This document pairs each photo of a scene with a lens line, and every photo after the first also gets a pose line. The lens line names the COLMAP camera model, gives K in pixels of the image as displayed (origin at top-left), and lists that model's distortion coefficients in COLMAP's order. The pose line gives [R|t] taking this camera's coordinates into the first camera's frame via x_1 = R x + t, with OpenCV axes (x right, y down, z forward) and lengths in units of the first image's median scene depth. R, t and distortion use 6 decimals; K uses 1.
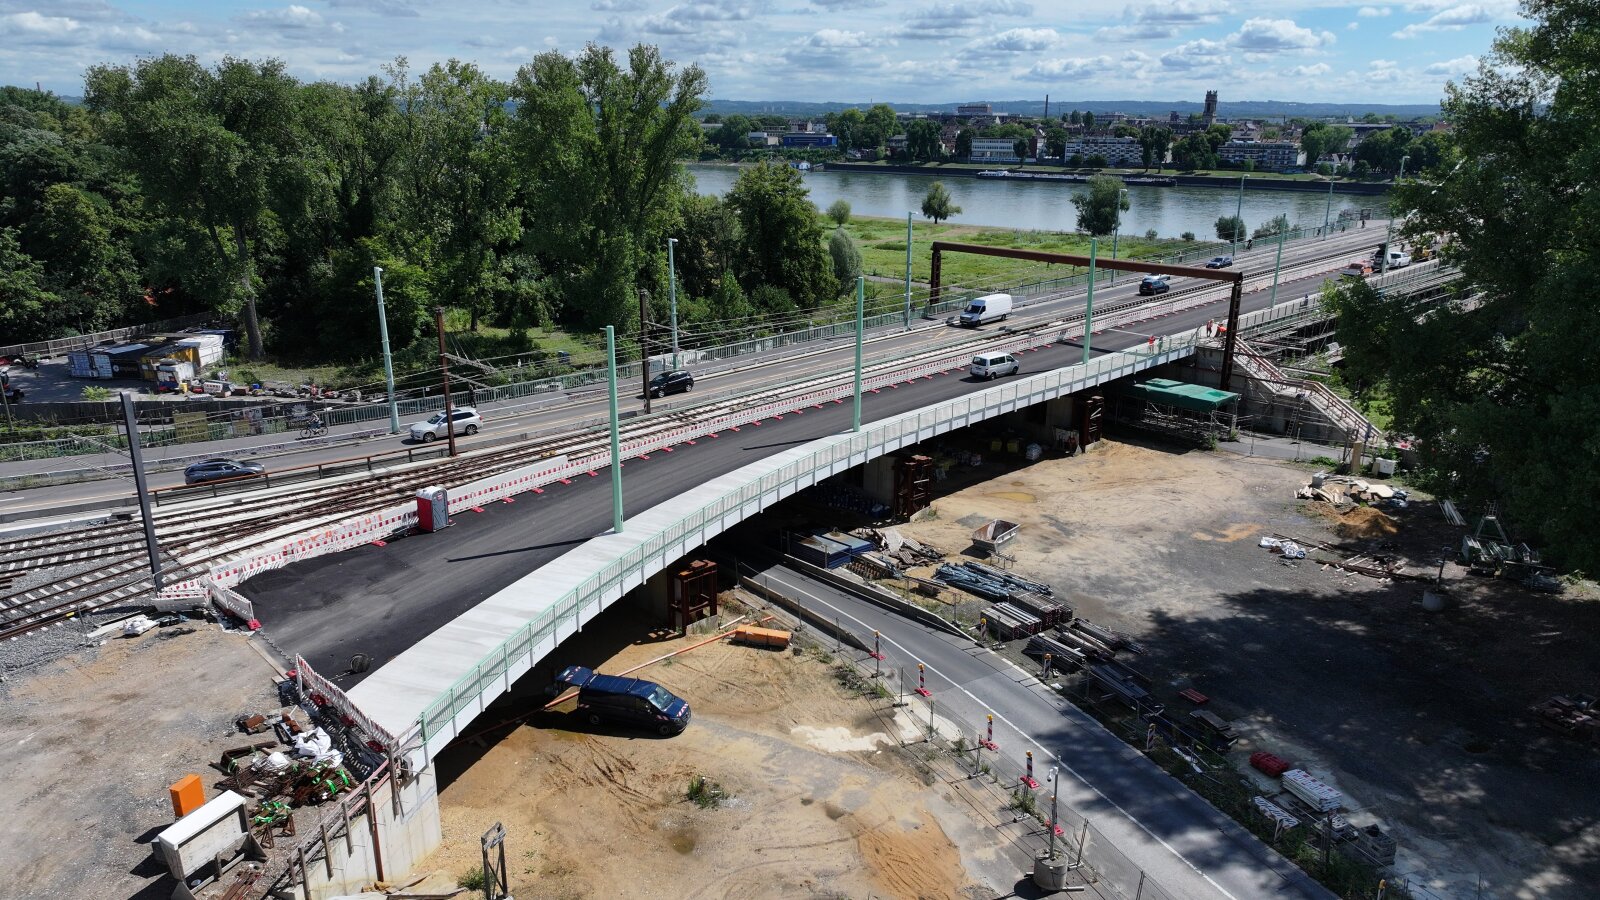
lens RADIAL K [[1111.8, 0, 799.6], [0, 1111.8, 453.8], [0, 0, 1]] dist [0.020029, 0.000826]
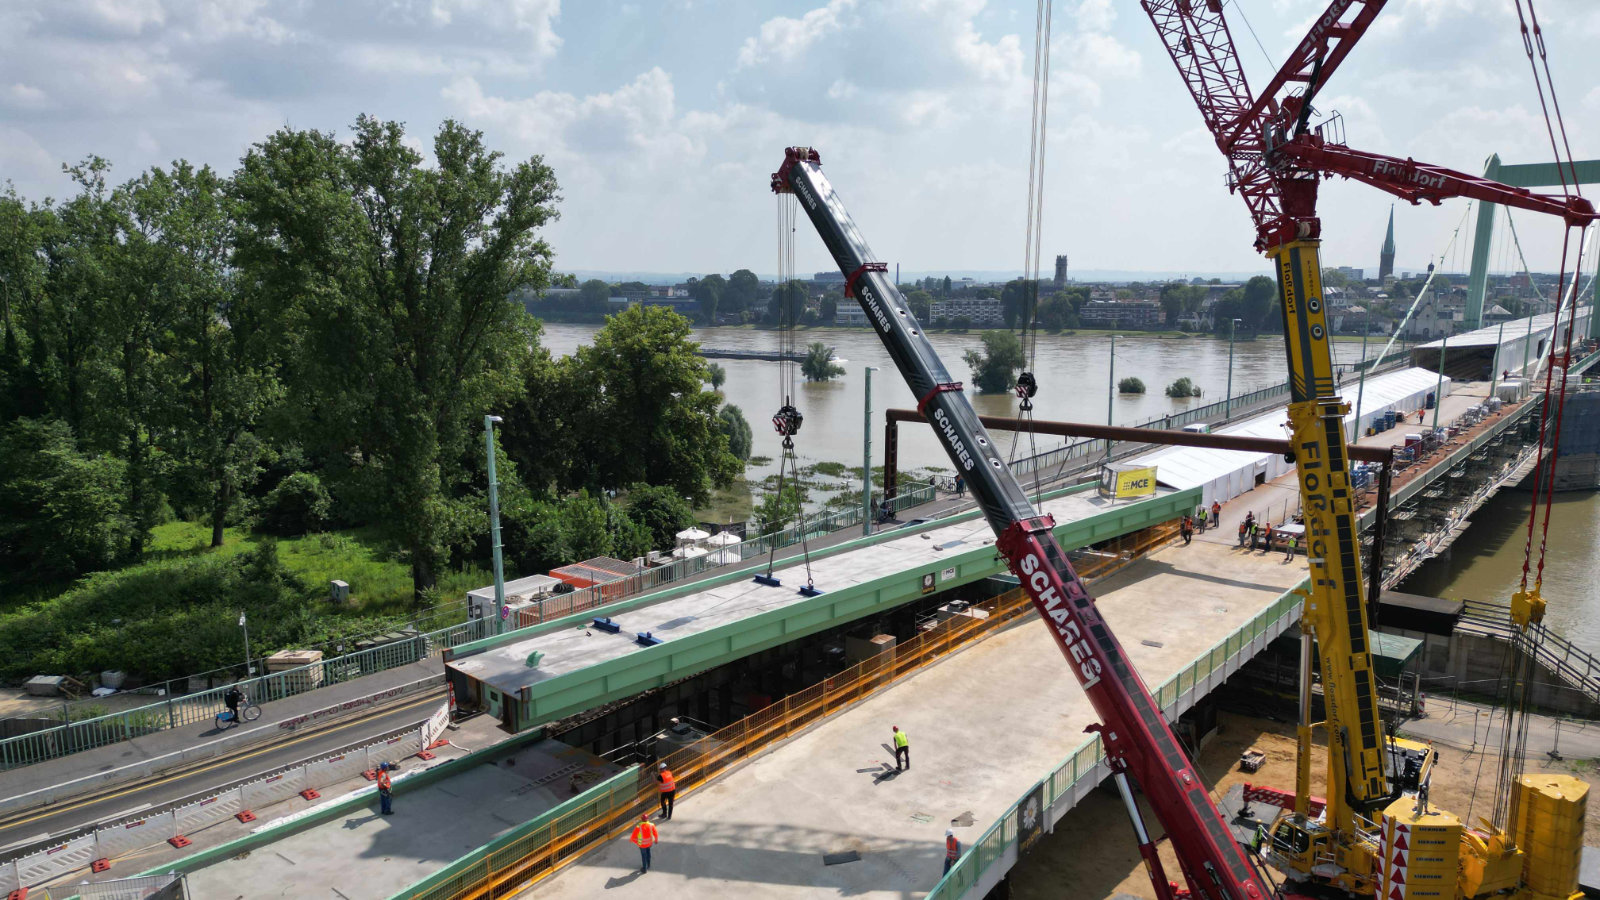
lens RADIAL K [[1131.1, 0, 801.5], [0, 1131.1, 451.1], [0, 0, 1]] dist [0.010067, 0.000956]
pose [[0.992161, -0.026541, 0.122115, -0.019219], [0.044247, 0.988493, -0.144651, -0.055898], [-0.116870, 0.148920, 0.981919, 0.269269]]
